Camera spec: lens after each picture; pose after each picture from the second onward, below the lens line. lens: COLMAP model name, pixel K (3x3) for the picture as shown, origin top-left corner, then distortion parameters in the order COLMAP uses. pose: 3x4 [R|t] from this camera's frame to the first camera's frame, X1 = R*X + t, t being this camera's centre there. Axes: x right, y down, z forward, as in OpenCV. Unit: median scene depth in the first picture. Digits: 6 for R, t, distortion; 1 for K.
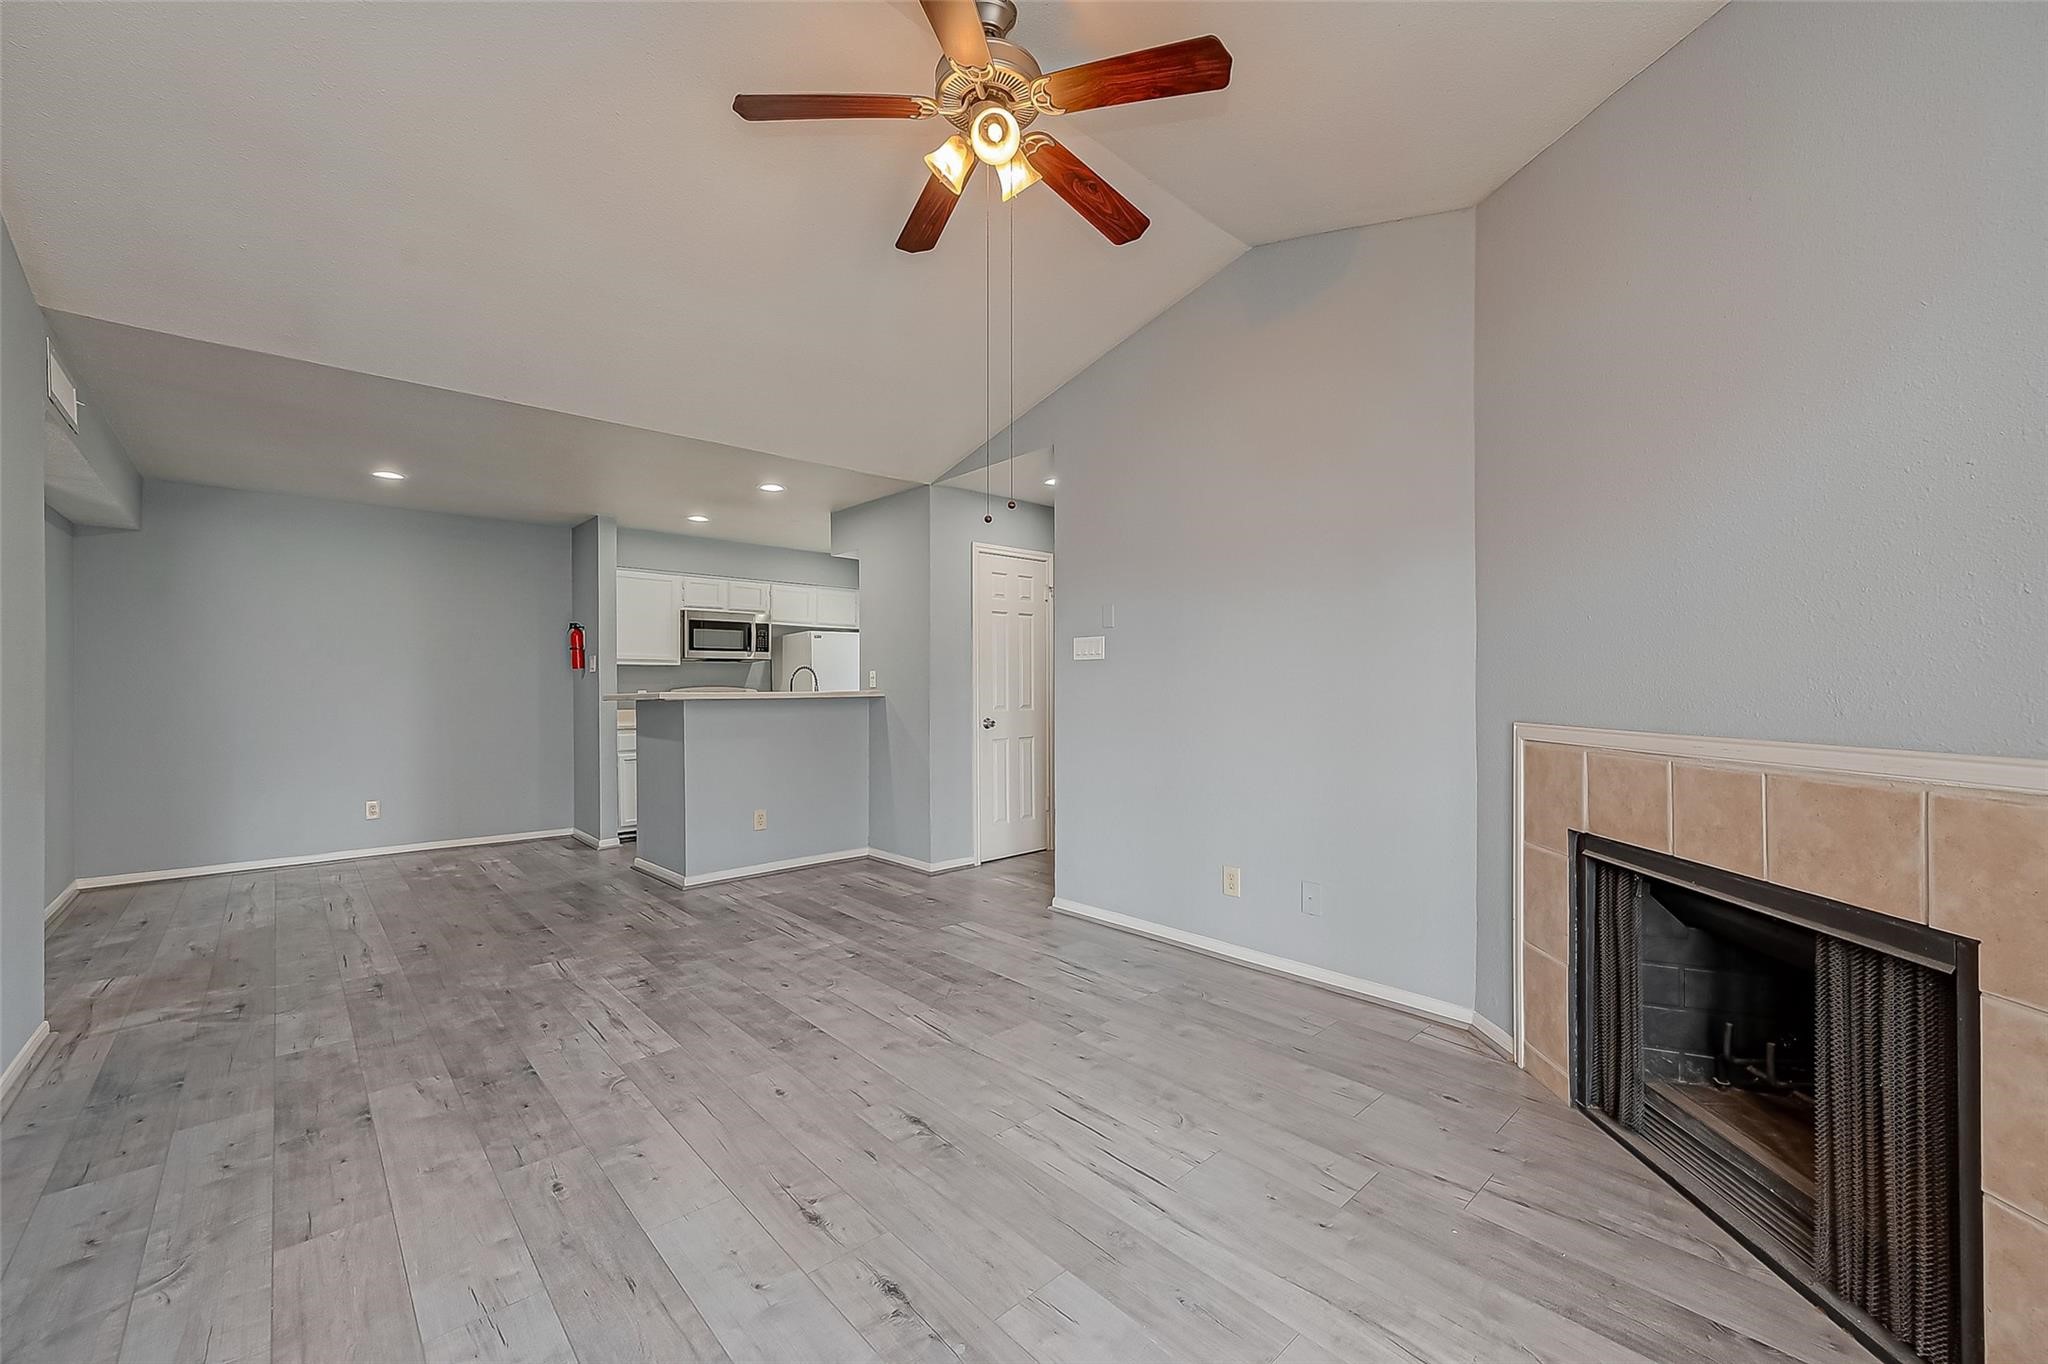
lens RADIAL K [[812.9, 0, 1027.4], [0, 812.9, 679.2], [0, 0, 1]] dist [0.000396, 0.000457]
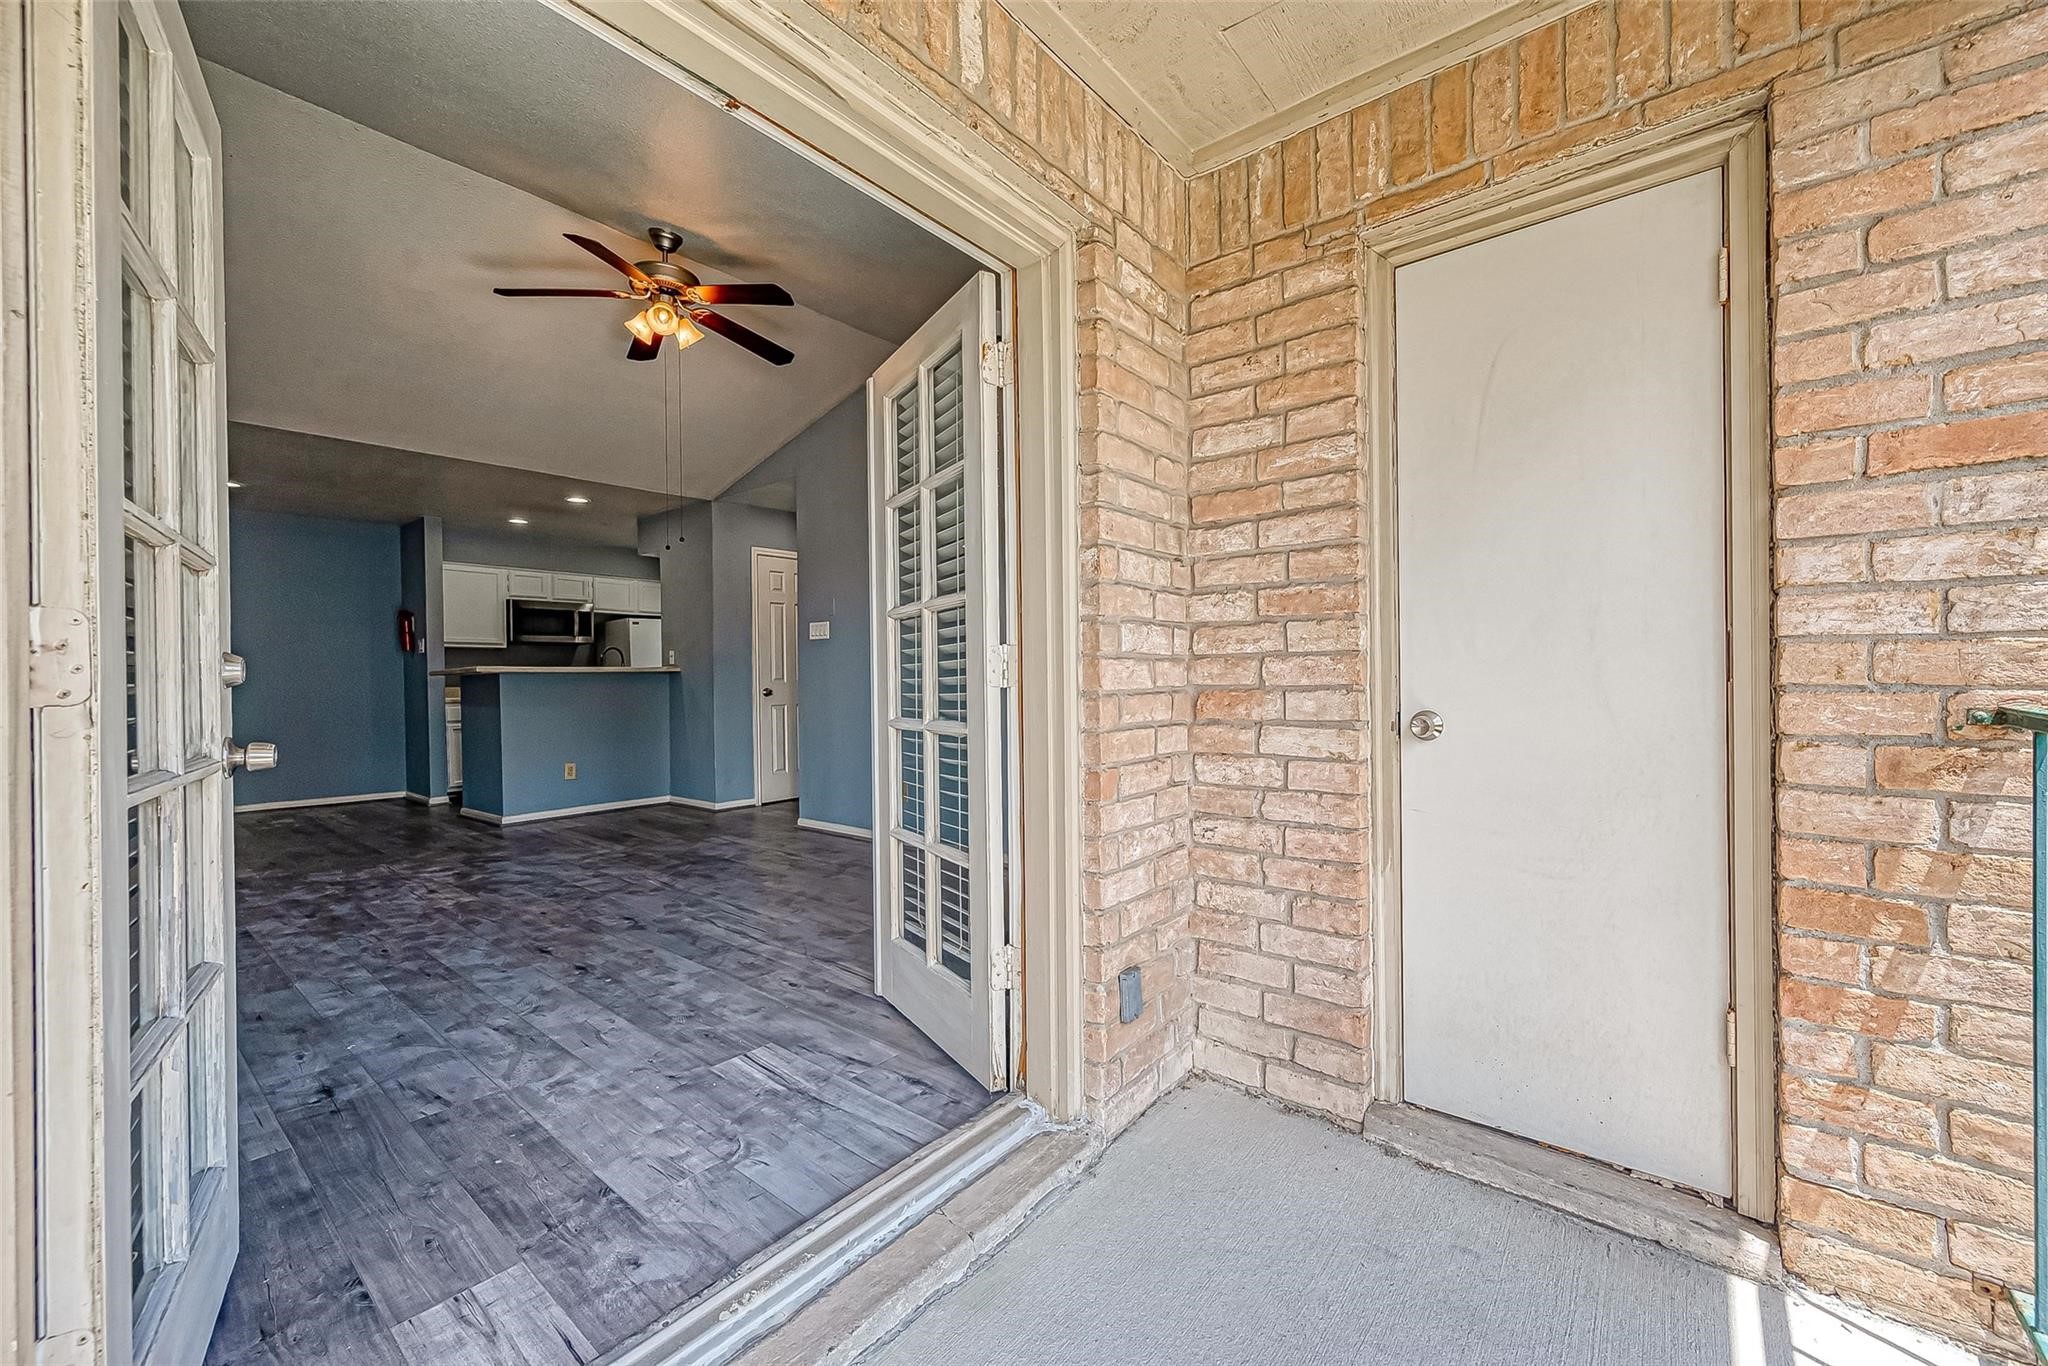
lens RADIAL K [[812.9, 0, 1029.5], [0, 812.9, 681.7], [0, 0, 1]] dist [0.000396, 0.000457]
pose [[0.990310, -0.008804, 0.138593, 0.312906], [0.006506, 0.999834, 0.017024, 0.034559], [-0.138720, -0.015957, 0.990203, -0.512636]]
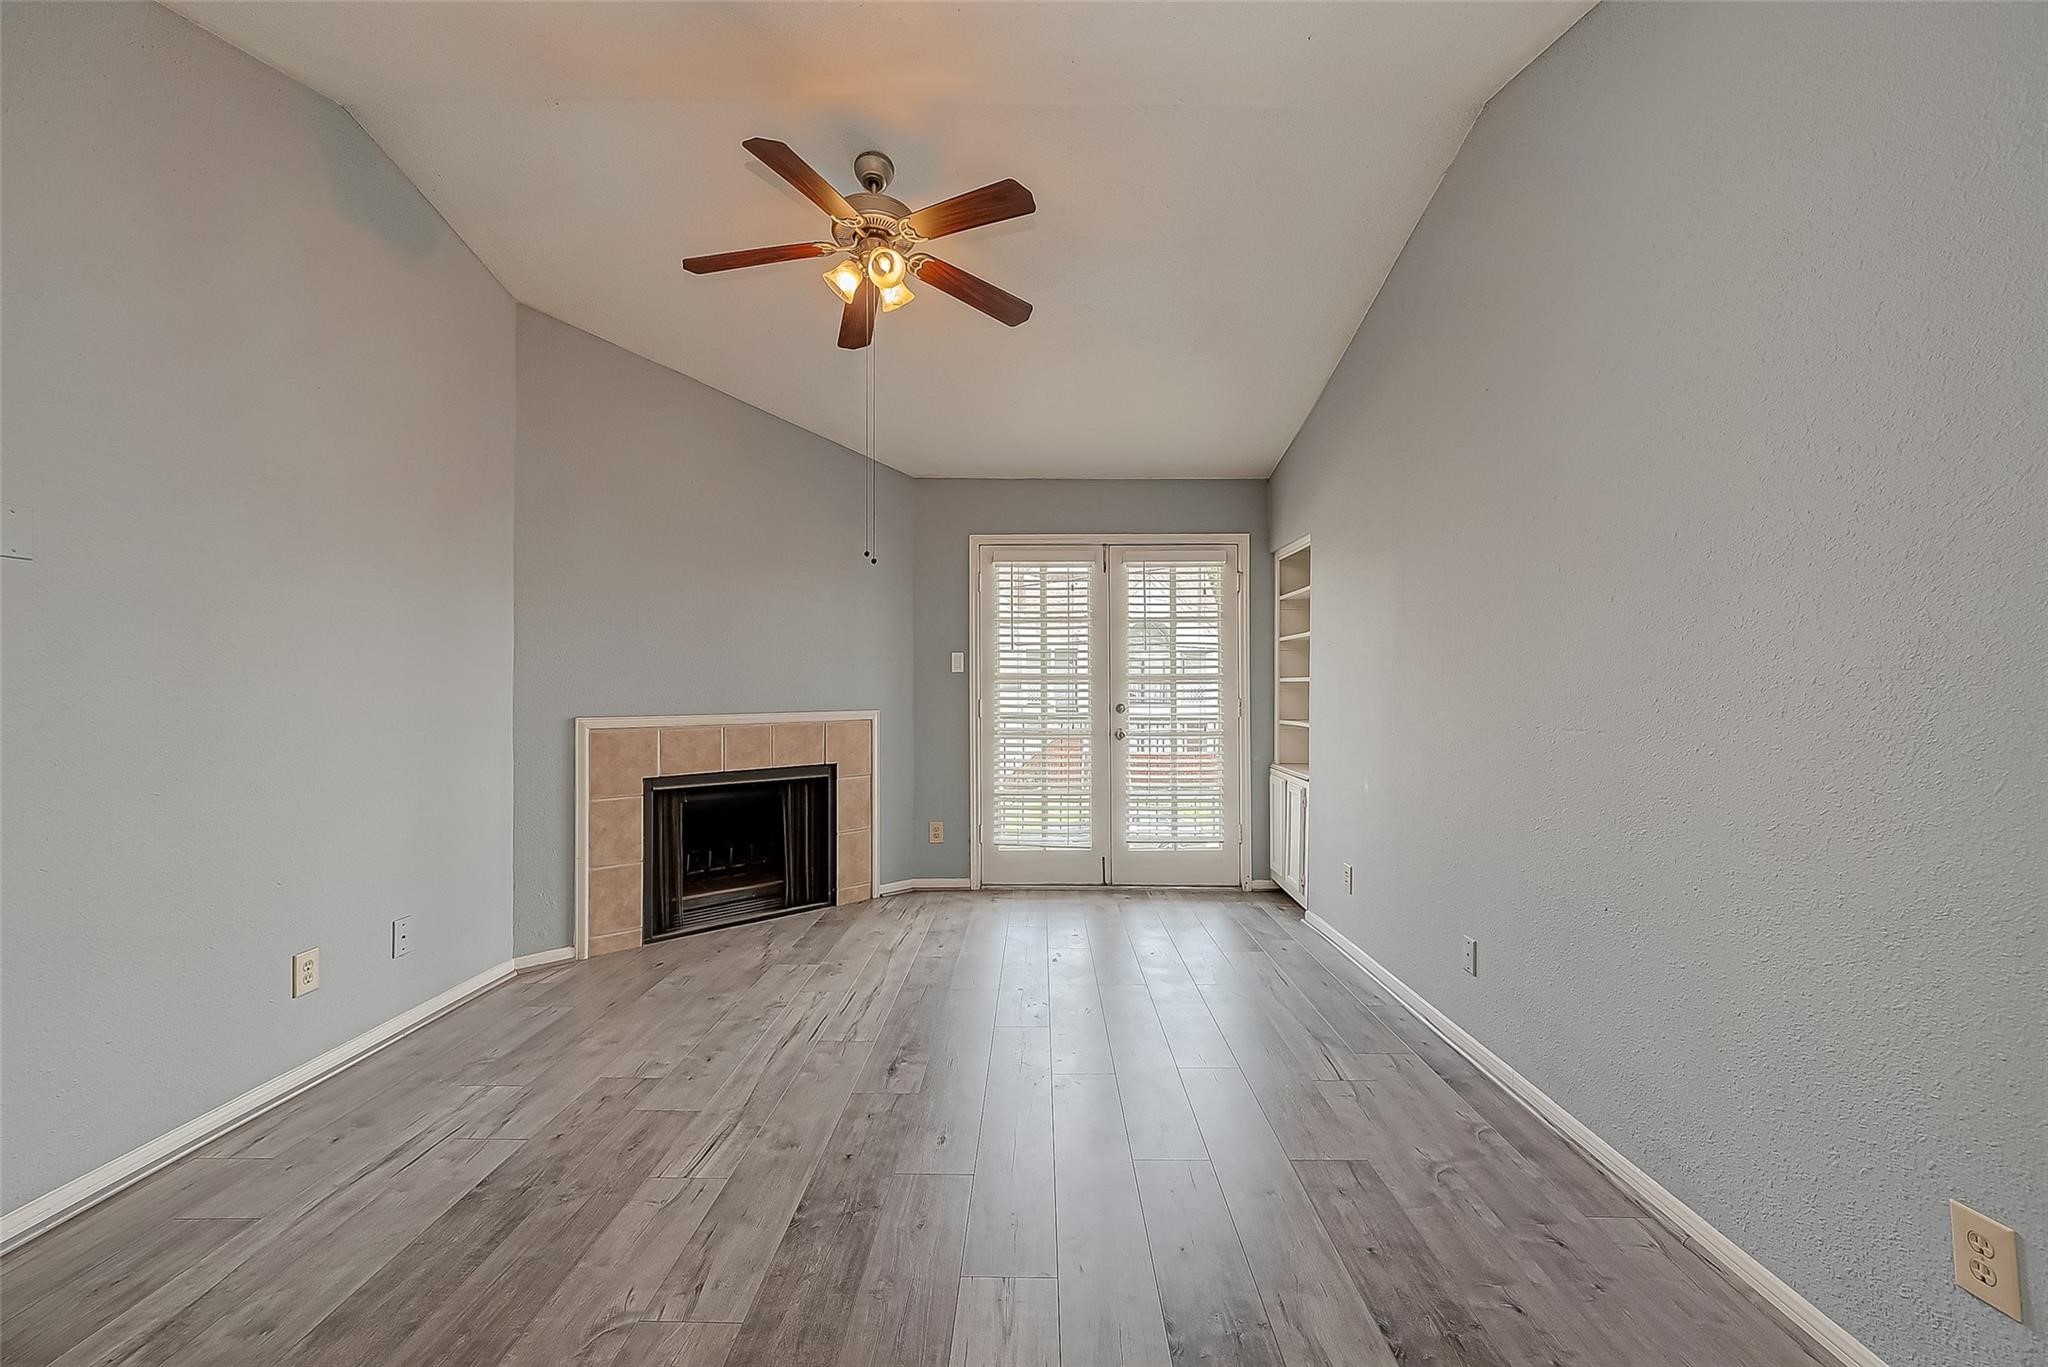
lens RADIAL K [[812.9, 0, 1024.4], [0, 812.9, 682.5], [0, 0, 1]] dist [0.000396, 0.000457]
pose [[-0.723056, 0.009874, 0.690719, -0.771971], [-0.003554, 0.999831, -0.018014, 0.011955], [-0.690781, -0.015480, -0.722899, 1.233166]]
